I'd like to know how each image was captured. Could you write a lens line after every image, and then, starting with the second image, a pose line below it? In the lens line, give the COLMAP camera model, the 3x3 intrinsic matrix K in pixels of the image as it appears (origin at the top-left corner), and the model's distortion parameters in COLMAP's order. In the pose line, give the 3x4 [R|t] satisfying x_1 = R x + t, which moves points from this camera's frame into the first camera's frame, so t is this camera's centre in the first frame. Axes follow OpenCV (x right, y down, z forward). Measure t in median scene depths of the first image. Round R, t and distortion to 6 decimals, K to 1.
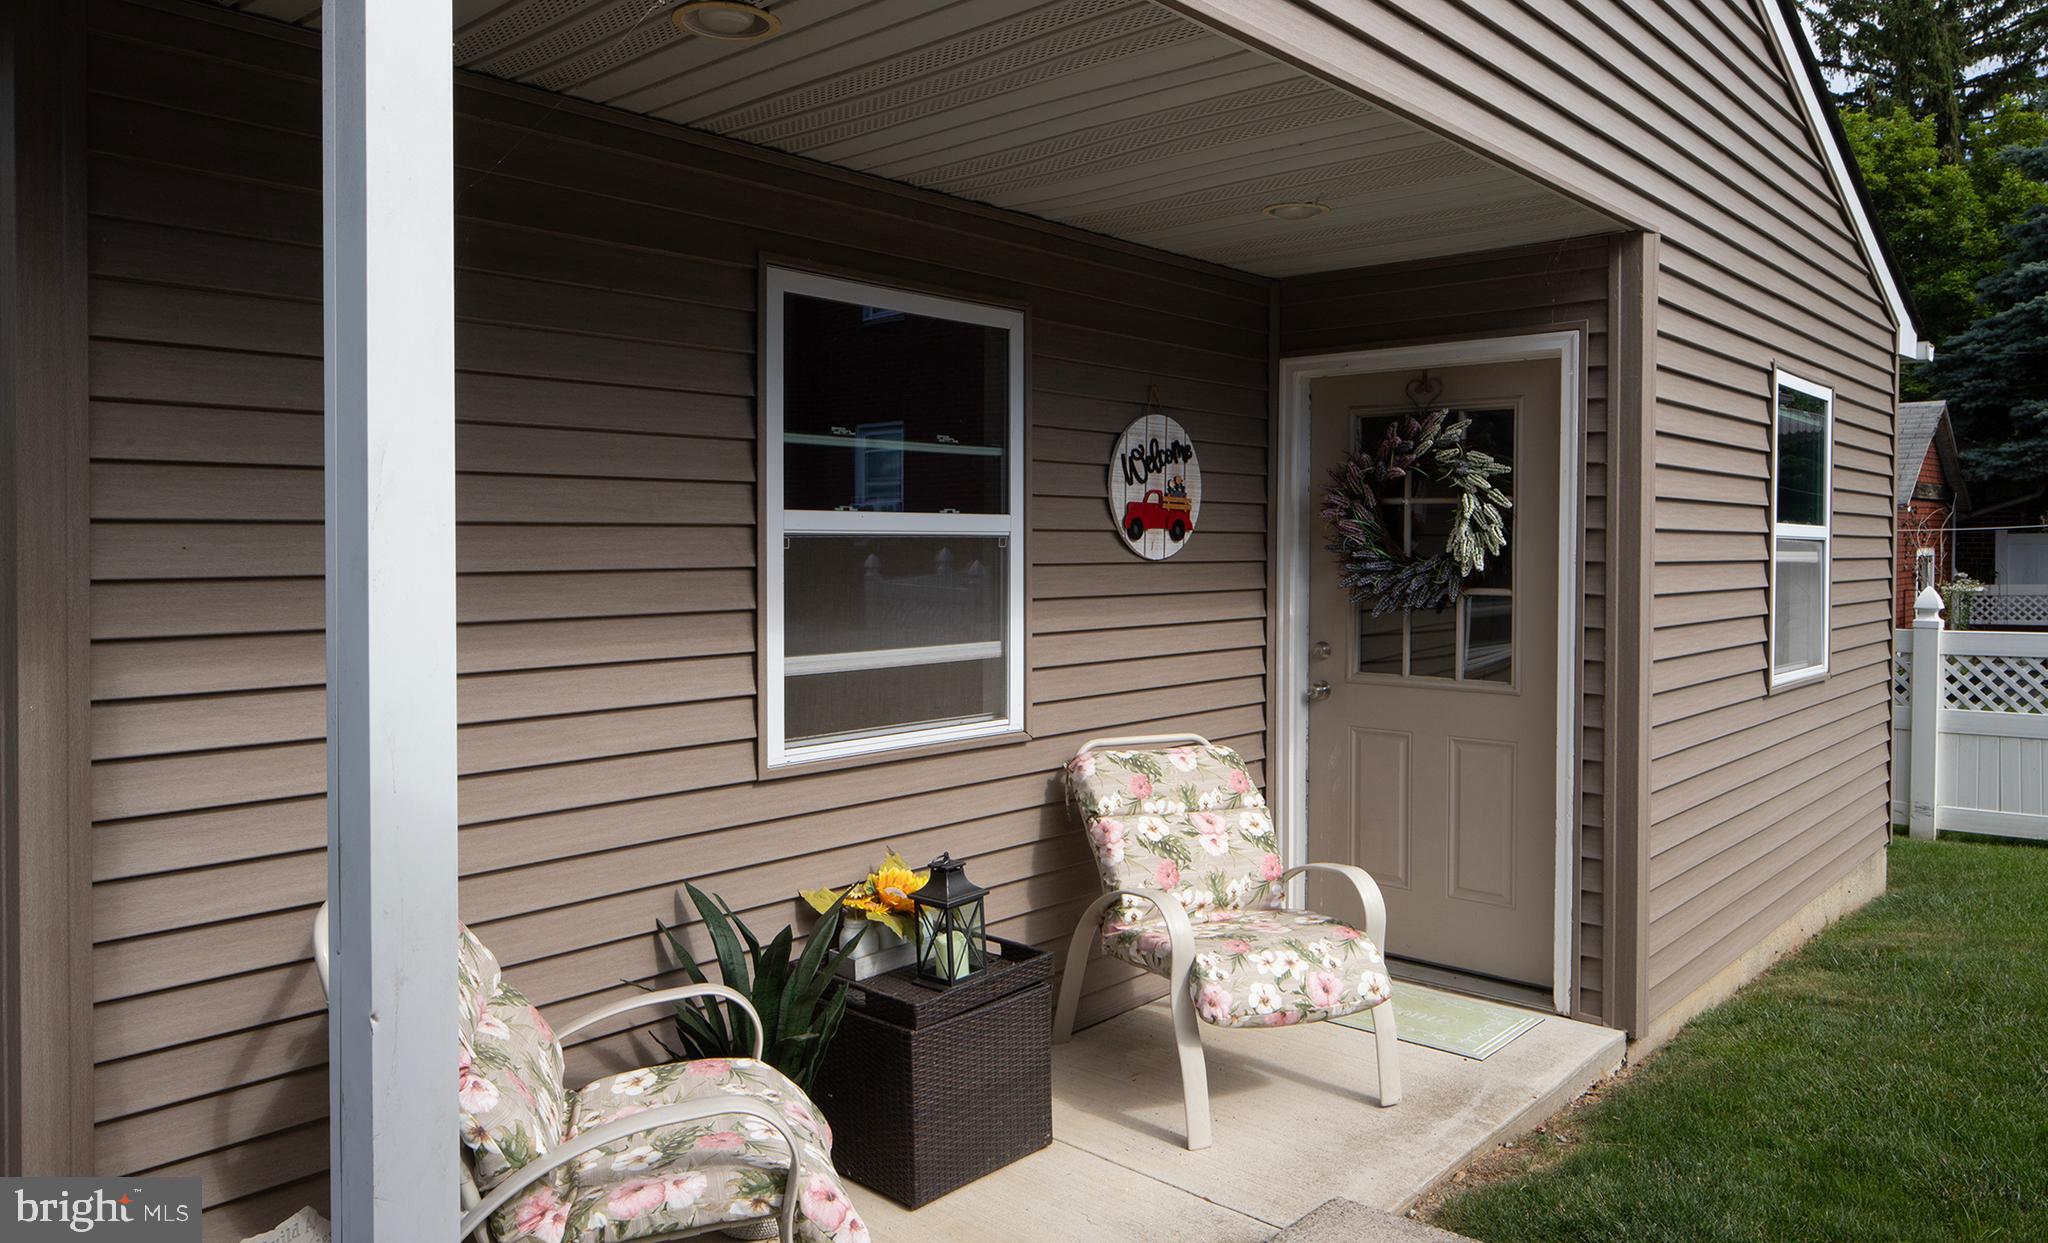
lens RADIAL K [[1349.8, 0, 1014.6], [0, 1349.8, 545.9], [0, 0, 1]] dist [0.006681, -0.000864]
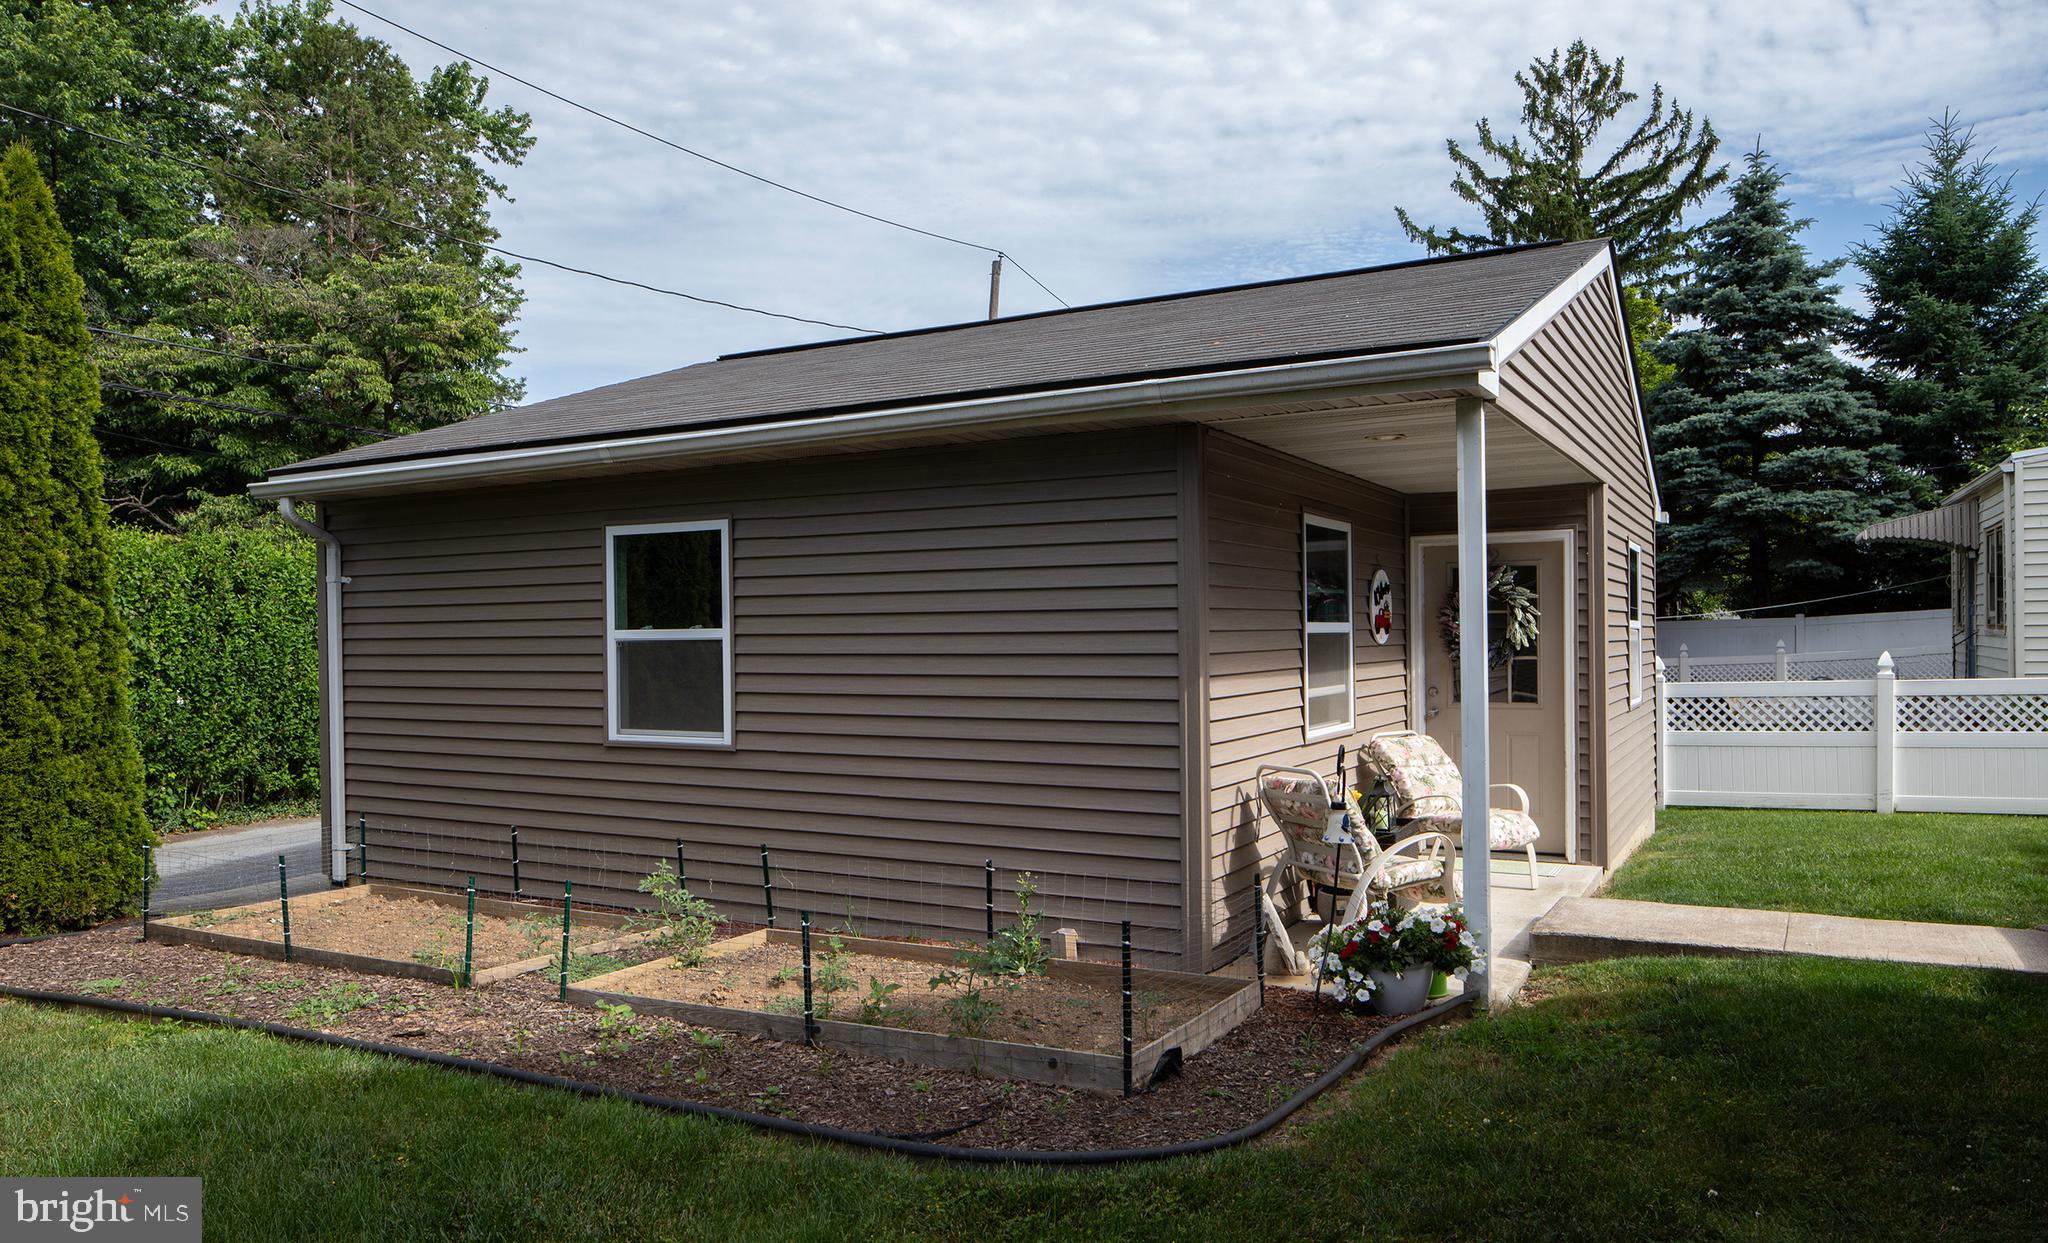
lens RADIAL K [[1381.7, 0, 1024.0], [0, 1381.7, 621.5], [0, 0, 1]] dist [0.003283, 0.000672]
pose [[0.970484, -0.012408, 0.240847, -0.861880], [0.015842, 0.999798, -0.012329, -0.005851], [-0.240645, 0.015780, 0.970485, -0.802005]]
